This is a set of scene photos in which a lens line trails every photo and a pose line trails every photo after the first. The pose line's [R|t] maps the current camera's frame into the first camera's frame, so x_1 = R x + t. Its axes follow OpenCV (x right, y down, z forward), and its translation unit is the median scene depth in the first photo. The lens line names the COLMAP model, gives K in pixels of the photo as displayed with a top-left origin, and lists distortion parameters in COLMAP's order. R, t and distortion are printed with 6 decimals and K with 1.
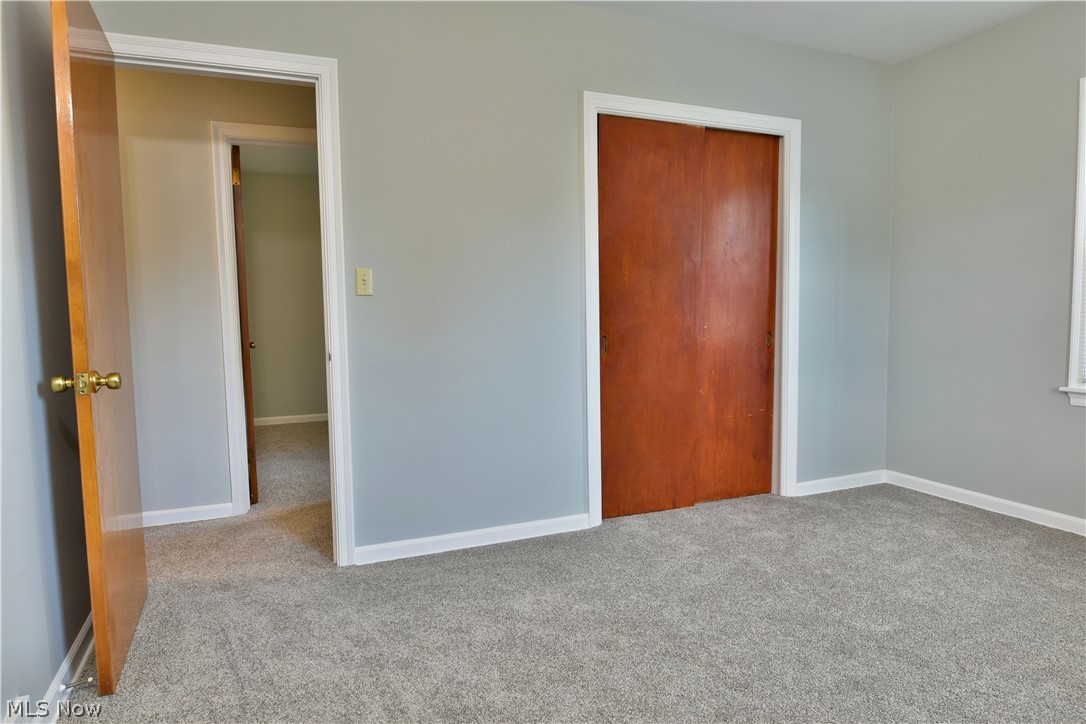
lens RADIAL K [[660.2, 0, 546.8], [0, 660.2, 366.6], [0, 0, 1]] dist [-0.011974, -0.006805]
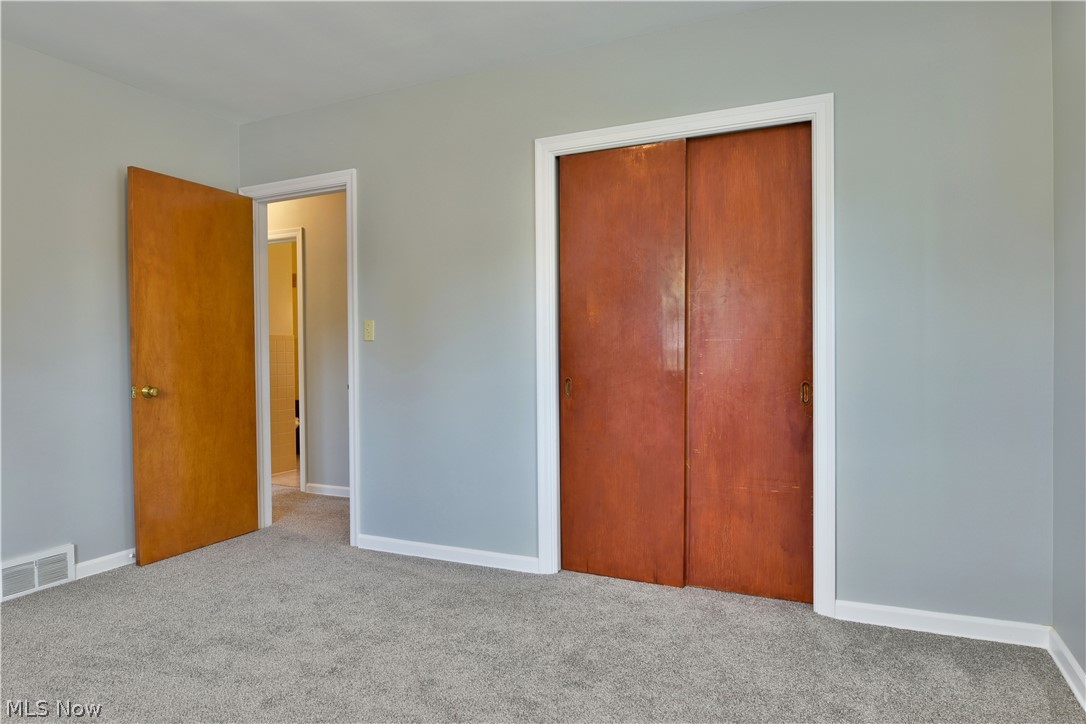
lens RADIAL K [[660.2, 0, 544.5], [0, 660.2, 368.8], [0, 0, 1]] dist [-0.011974, -0.006805]
pose [[0.670940, 0.024770, -0.741098, 0.751342], [-0.063932, 0.997653, -0.024534, -0.034491], [0.738751, 0.063840, 0.670948, 0.311443]]
